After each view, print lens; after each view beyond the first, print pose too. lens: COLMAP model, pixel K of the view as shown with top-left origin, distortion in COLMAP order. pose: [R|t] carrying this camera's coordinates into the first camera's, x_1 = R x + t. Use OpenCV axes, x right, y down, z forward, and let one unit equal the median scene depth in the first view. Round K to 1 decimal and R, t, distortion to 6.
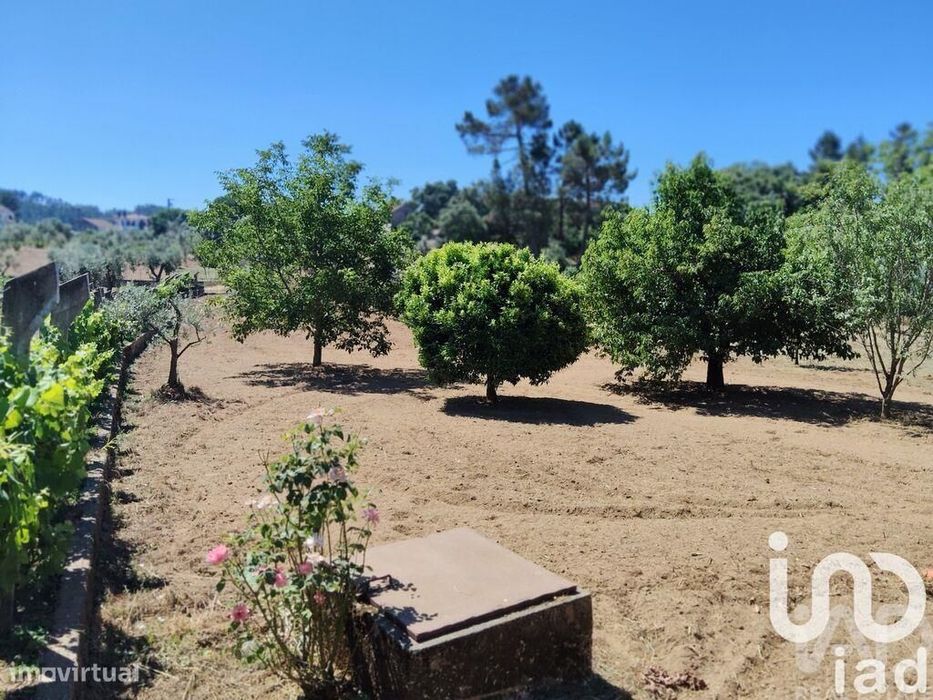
lens RADIAL K [[761.4, 0, 462.7], [0, 761.4, 343.3], [0, 0, 1]] dist [0.091020, -0.175251]
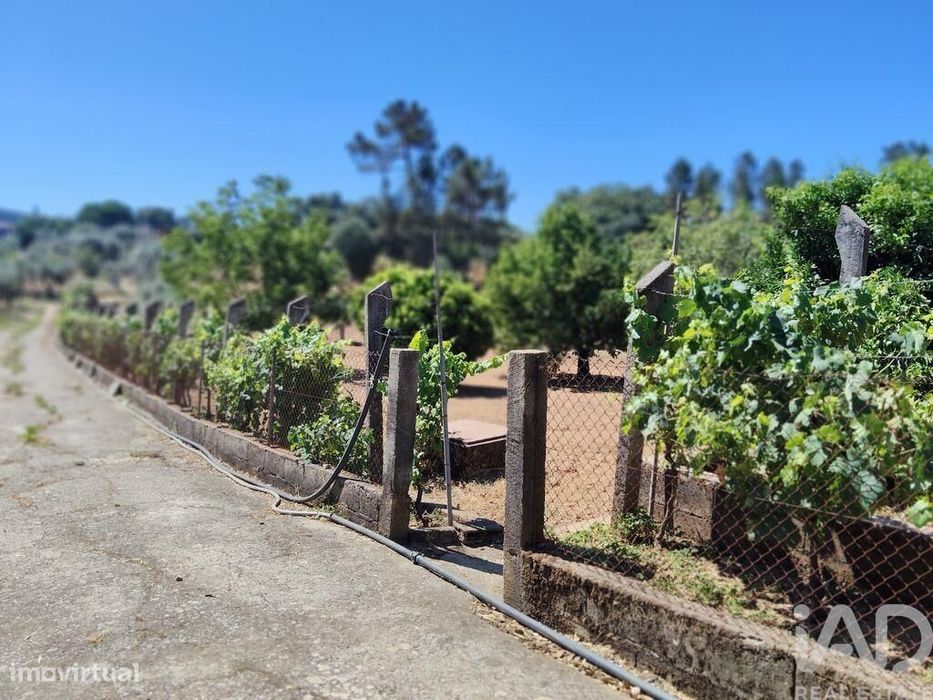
lens RADIAL K [[761.4, 0, 462.7], [0, 761.4, 343.3], [0, 0, 1]] dist [0.091020, -0.175251]
pose [[0.987716, -0.009207, 0.155991, -0.090780], [0.011317, 0.999856, -0.012647, 0.016320], [-0.155852, 0.014257, 0.987678, -0.295617]]
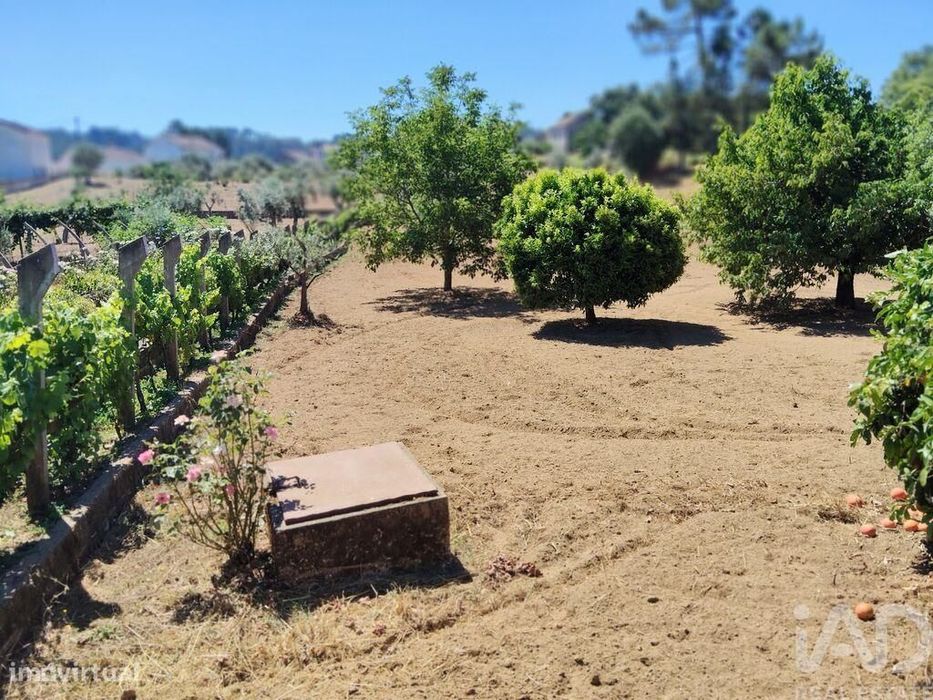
lens RADIAL K [[761.4, 0, 462.7], [0, 761.4, 343.3], [0, 0, 1]] dist [0.091020, -0.175251]
pose [[0.969552, -0.005603, -0.244823, 0.112312], [0.032413, 0.993879, 0.105615, -0.011241], [0.242733, -0.110335, 0.963798, -0.035523]]
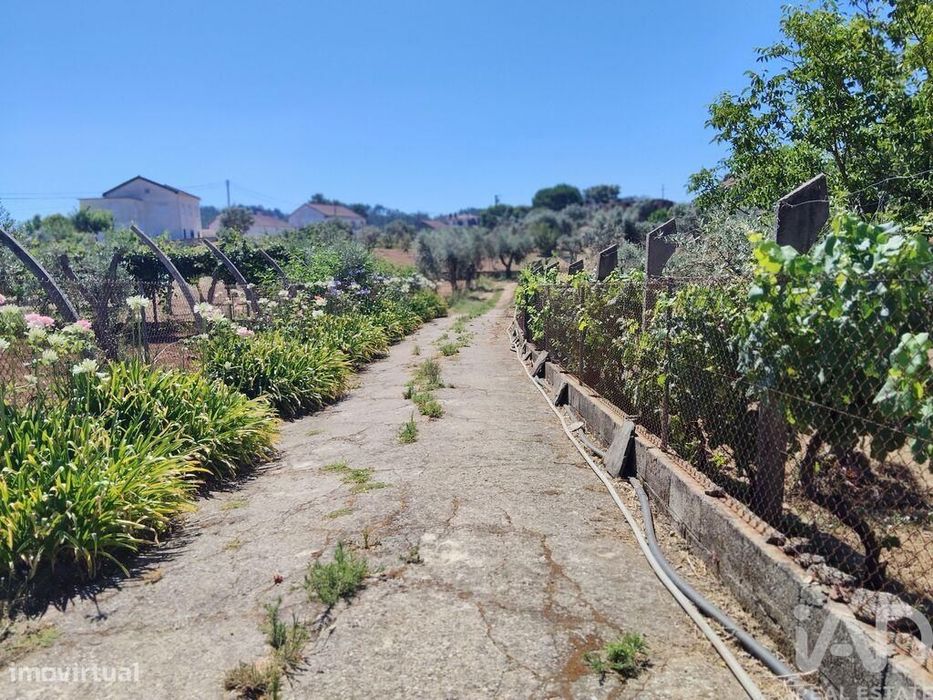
lens RADIAL K [[761.4, 0, 462.7], [0, 761.4, 343.3], [0, 0, 1]] dist [0.091020, -0.175251]
pose [[0.921297, -0.015477, -0.388551, -0.358165], [0.020527, 0.999750, 0.008848, -0.009230], [0.388317, -0.016128, 0.921385, 0.497870]]
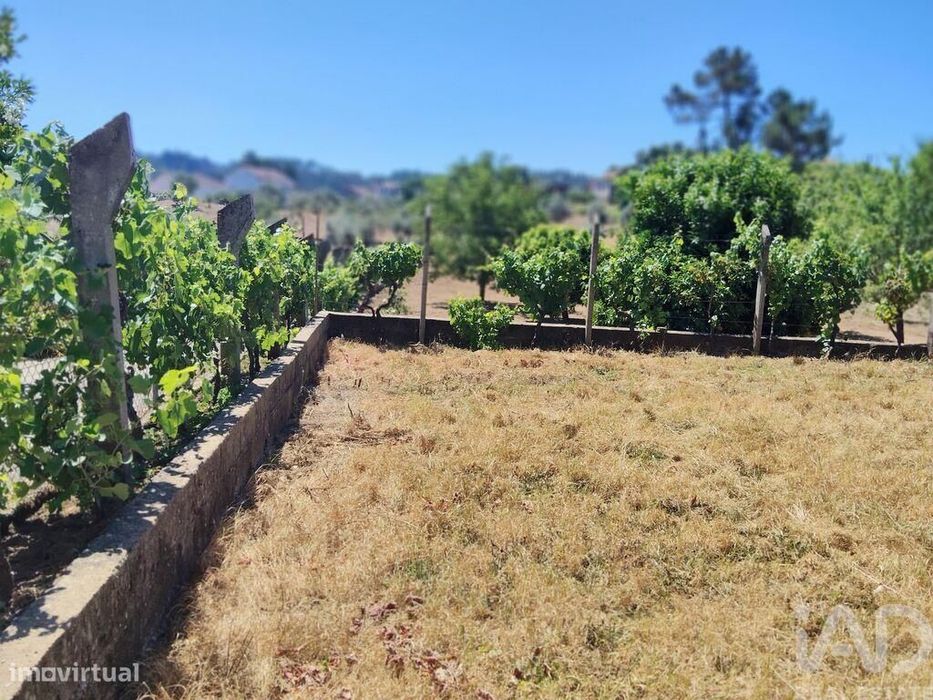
lens RADIAL K [[761.4, 0, 462.7], [0, 761.4, 343.3], [0, 0, 1]] dist [0.091020, -0.175251]
pose [[0.953058, 0.048927, -0.298807, 0.300020], [-0.033702, 0.997868, 0.055896, 0.038150], [0.300905, -0.043202, 0.952675, -0.611988]]
